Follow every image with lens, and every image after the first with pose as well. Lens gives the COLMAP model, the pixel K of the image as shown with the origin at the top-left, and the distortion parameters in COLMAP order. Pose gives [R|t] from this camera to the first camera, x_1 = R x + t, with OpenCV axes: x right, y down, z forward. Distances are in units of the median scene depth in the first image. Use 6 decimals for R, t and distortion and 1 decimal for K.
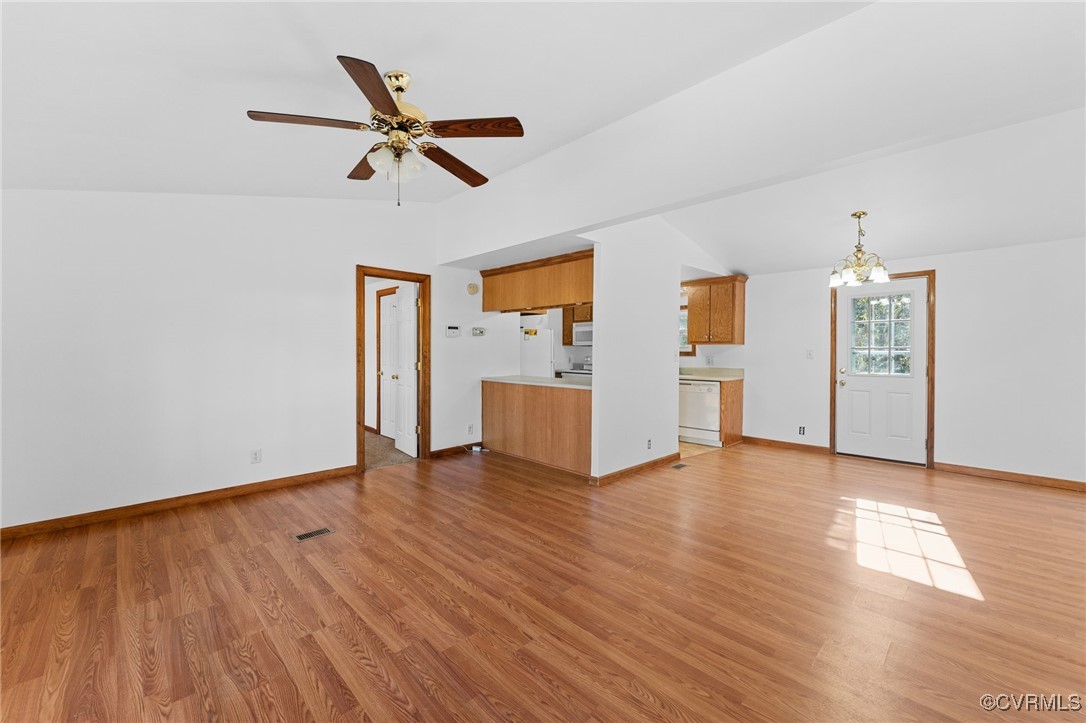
lens RADIAL K [[436.7, 0, 538.8], [0, 436.7, 352.0], [0, 0, 1]] dist [0.000673, 0.000466]
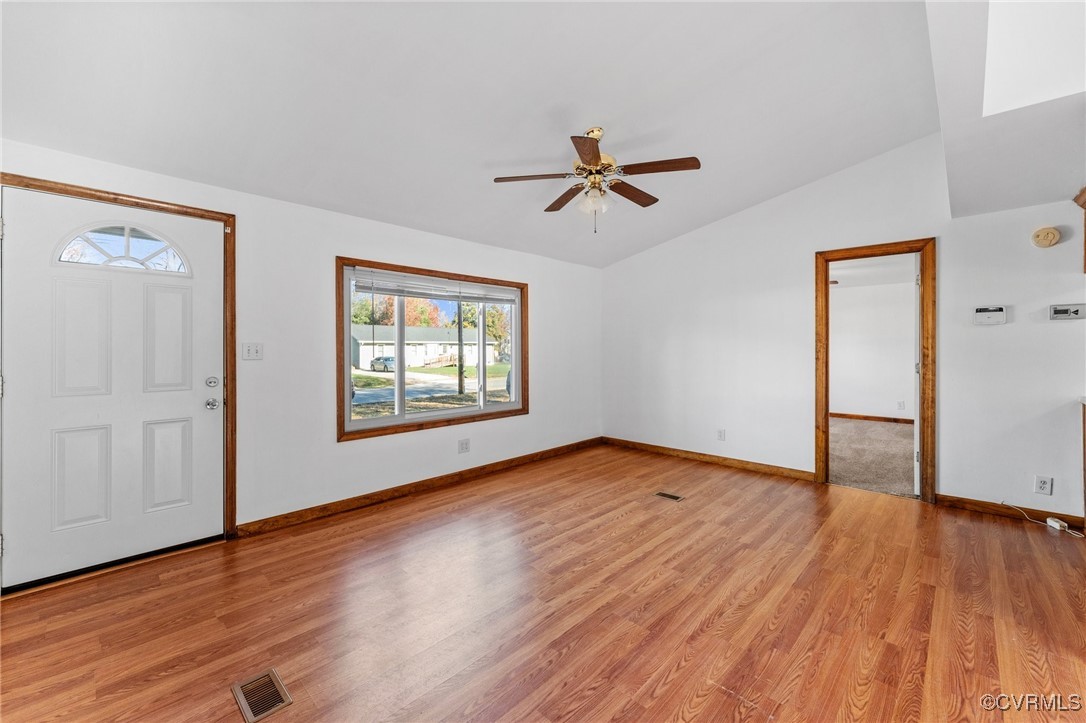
lens RADIAL K [[441.7, 0, 544.2], [0, 441.7, 346.6], [0, 0, 1]] dist [0.000074, 0.000364]
pose [[0.043344, -0.000379, -0.999060, 0.732628], [-0.002809, 0.999996, -0.000501, -0.002689], [0.999056, 0.002828, 0.043343, 0.612932]]
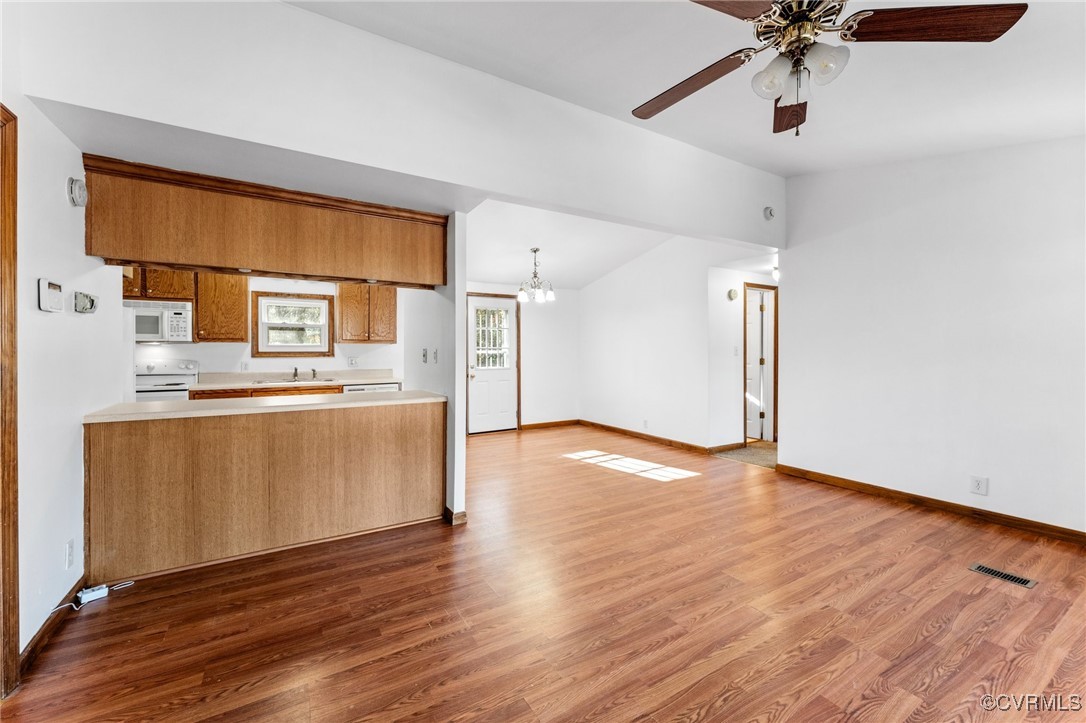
lens RADIAL K [[436.7, 0, 538.8], [0, 436.7, 352.0], [0, 0, 1]] dist [0.000673, 0.000466]
pose [[0.225830, -0.004355, 0.974157, -0.828298], [0.004907, 0.999982, 0.003333, -0.001997], [-0.974154, 0.004028, 0.225847, 0.954217]]
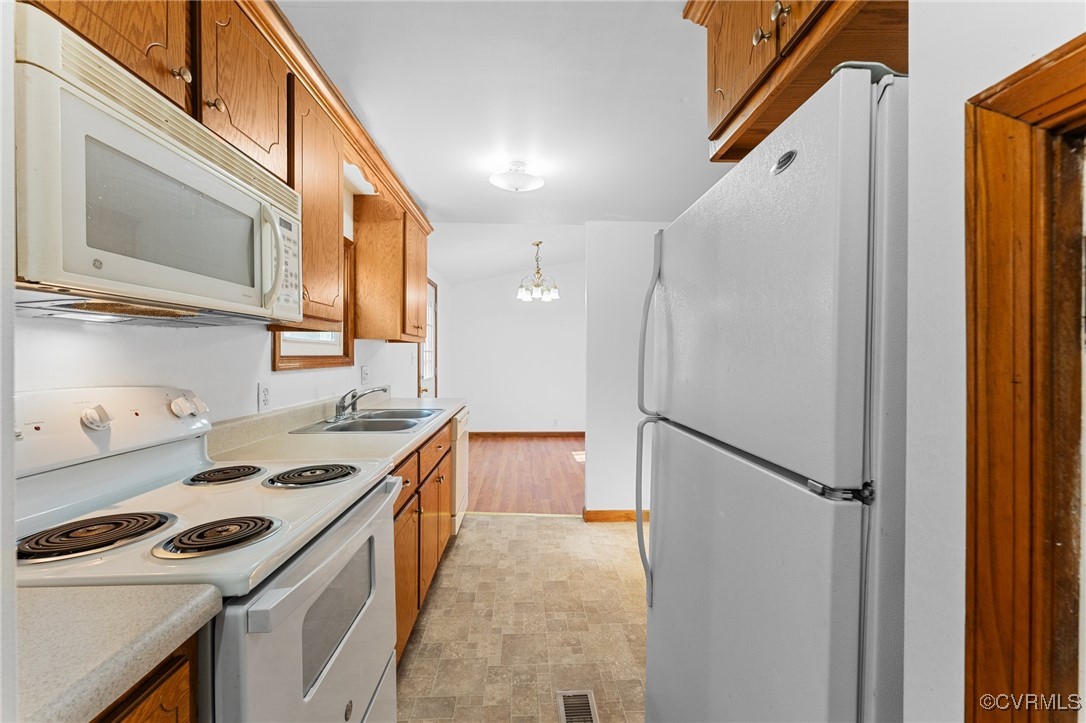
lens RADIAL K [[443.2, 0, 543.6], [0, 443.2, 356.6], [0, 0, 1]] dist [0.001017, 0.000209]
pose [[-0.749393, -0.002331, 0.662121, -0.127418], [0.006046, 0.999928, 0.010363, -0.005295], [-0.662098, 0.011769, -0.749325, 2.671360]]
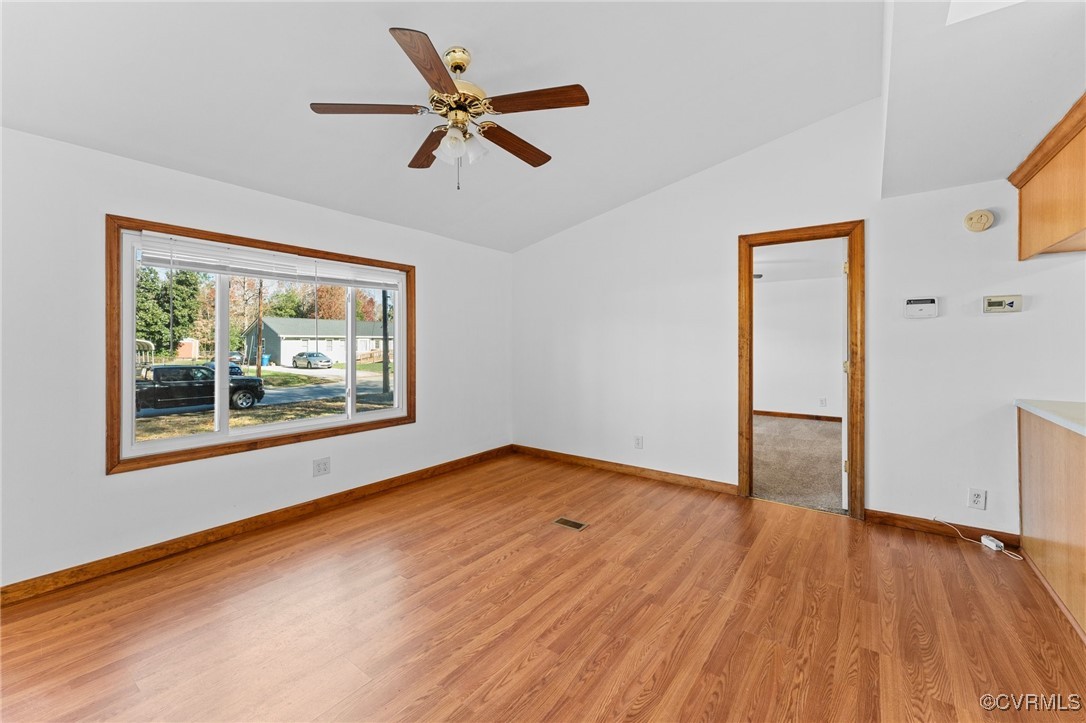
lens RADIAL K [[443.0, 0, 540.8], [0, 443.0, 339.1], [0, 0, 1]] dist [0.000448, 0.000261]
pose [[0.162808, -0.006149, -0.986639, 0.503287], [-0.005149, 0.999962, -0.007082, -0.003211], [0.986644, 0.006233, 0.162770, 0.785374]]
